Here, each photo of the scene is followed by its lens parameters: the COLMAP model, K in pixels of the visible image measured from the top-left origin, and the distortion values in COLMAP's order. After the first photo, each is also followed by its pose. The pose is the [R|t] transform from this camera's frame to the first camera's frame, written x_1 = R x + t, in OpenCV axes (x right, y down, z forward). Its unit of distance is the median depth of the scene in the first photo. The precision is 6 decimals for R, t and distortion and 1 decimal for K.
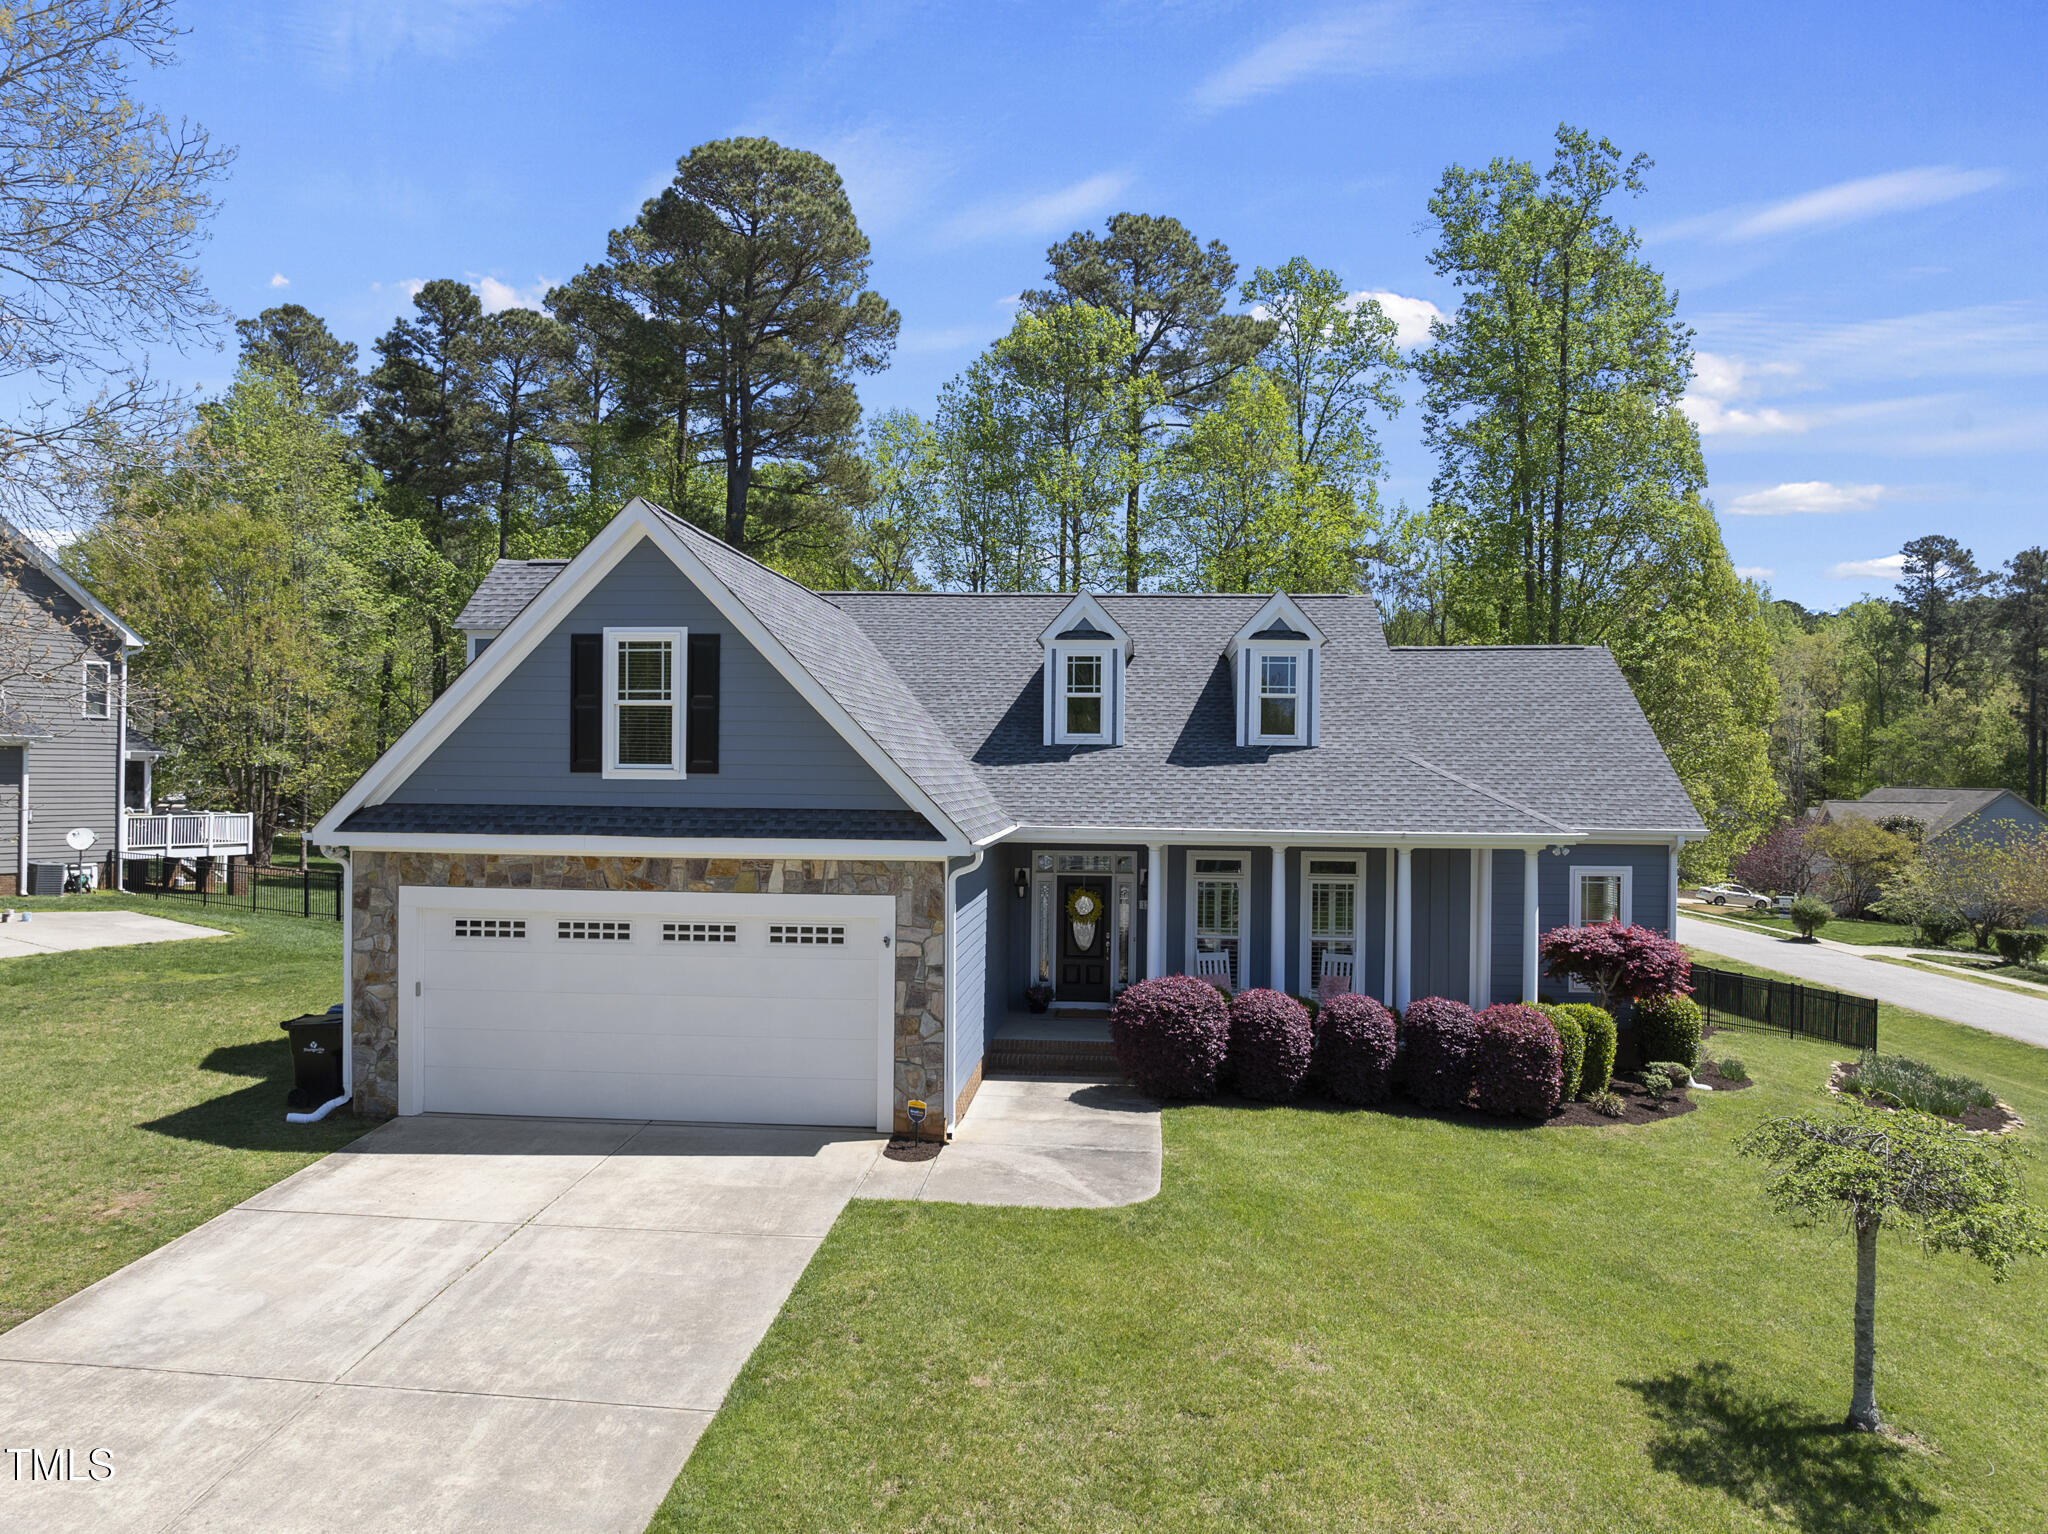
lens RADIAL K [[1443.3, 0, 1028.5], [0, 1443.3, 771.6], [0, 0, 1]] dist [-0.038151, 0.002139]
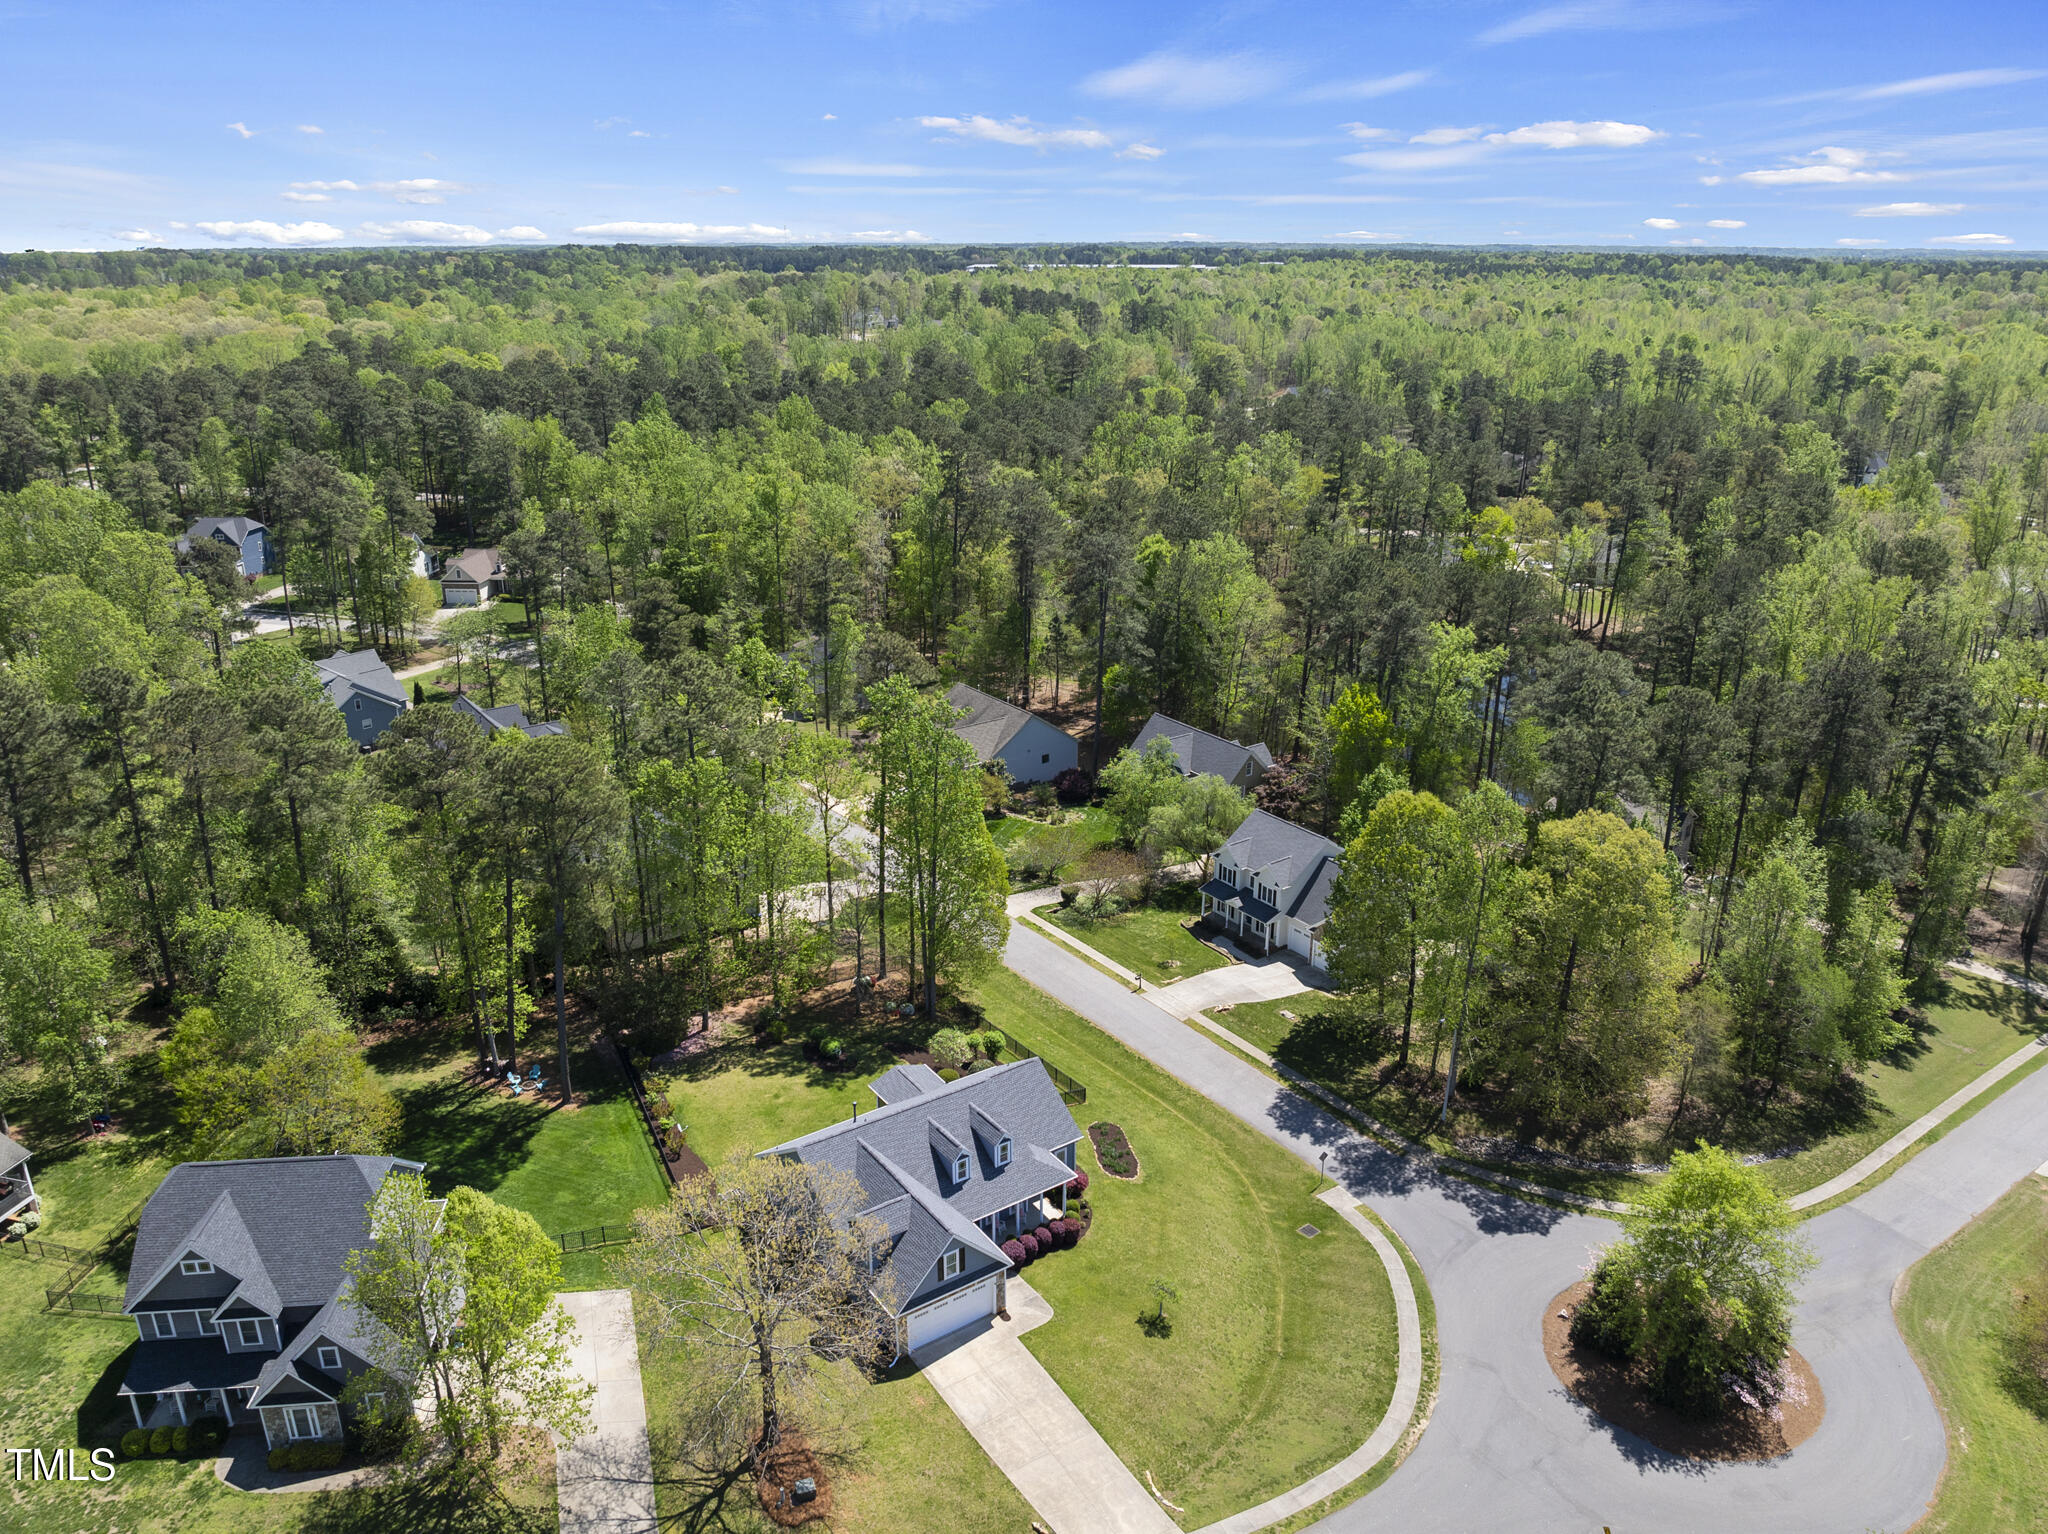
lens RADIAL K [[1439.9, 0, 1030.0], [0, 1439.9, 774.9], [0, 0, 1]] dist [-0.040280, 0.001314]
pose [[0.773485, -0.230574, 0.590386, -2.525063], [0.005308, 0.933806, 0.357742, -3.302588], [-0.633792, -0.273574, 0.723509, -2.200534]]
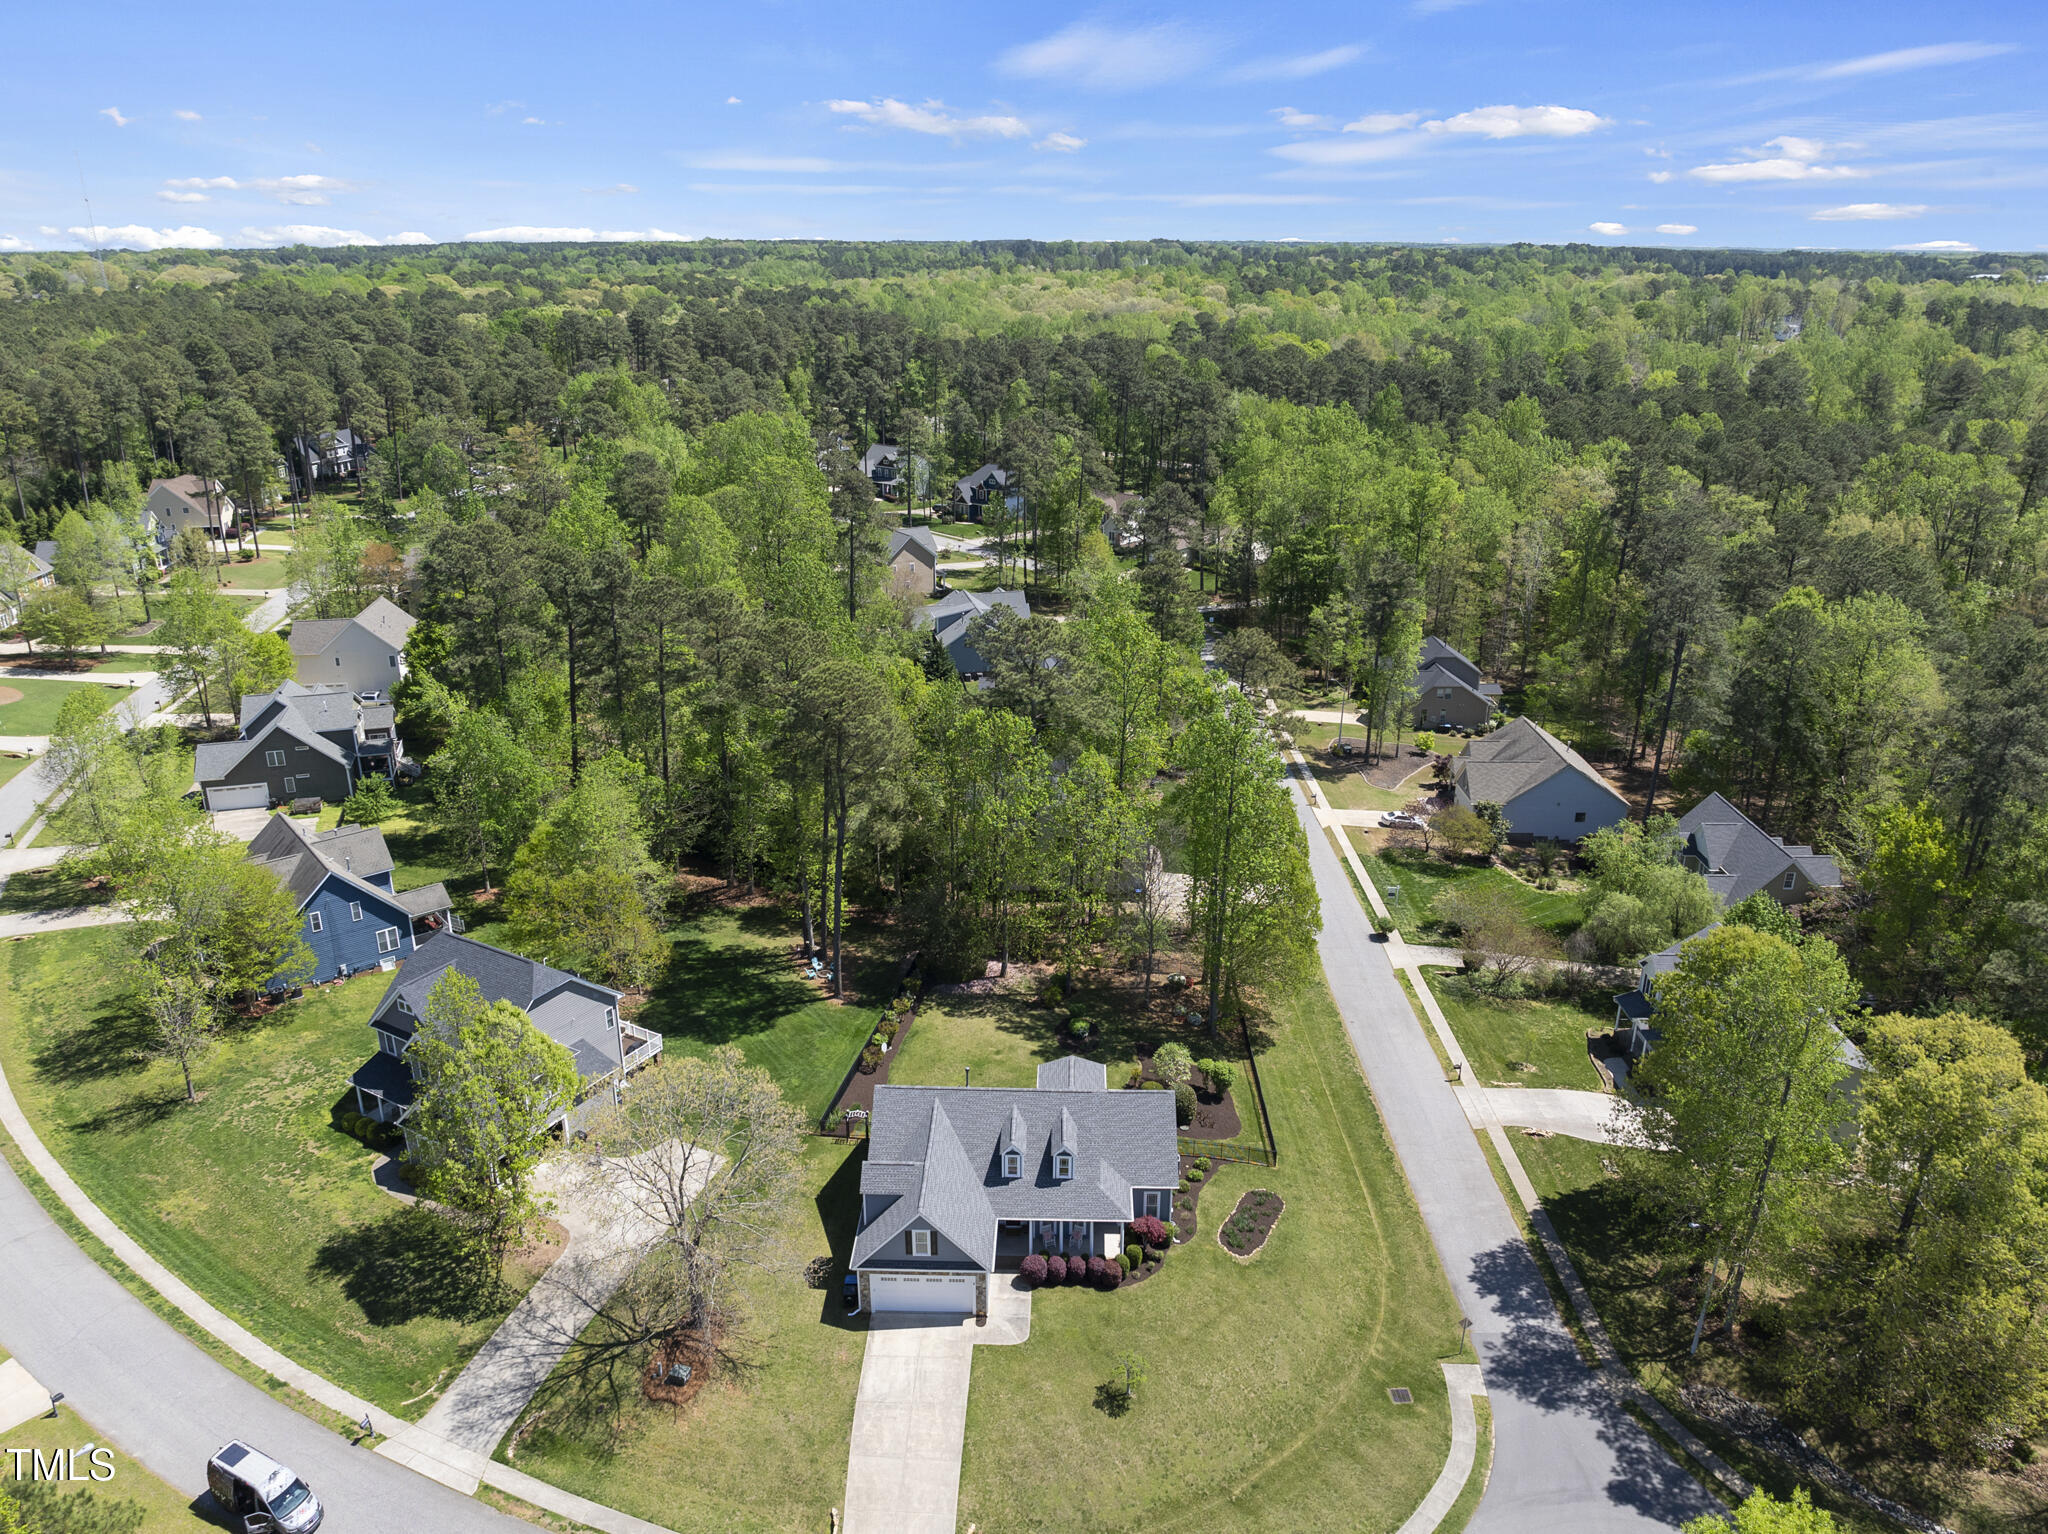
lens RADIAL K [[1439.9, 0, 1030.0], [0, 1439.9, 774.9], [0, 0, 1]] dist [-0.040280, 0.001314]
pose [[0.998274, -0.026401, 0.052451, -0.116203], [0.006094, 0.934988, 0.354628, -3.173298], [-0.058404, -0.353697, 0.933535, -2.899779]]
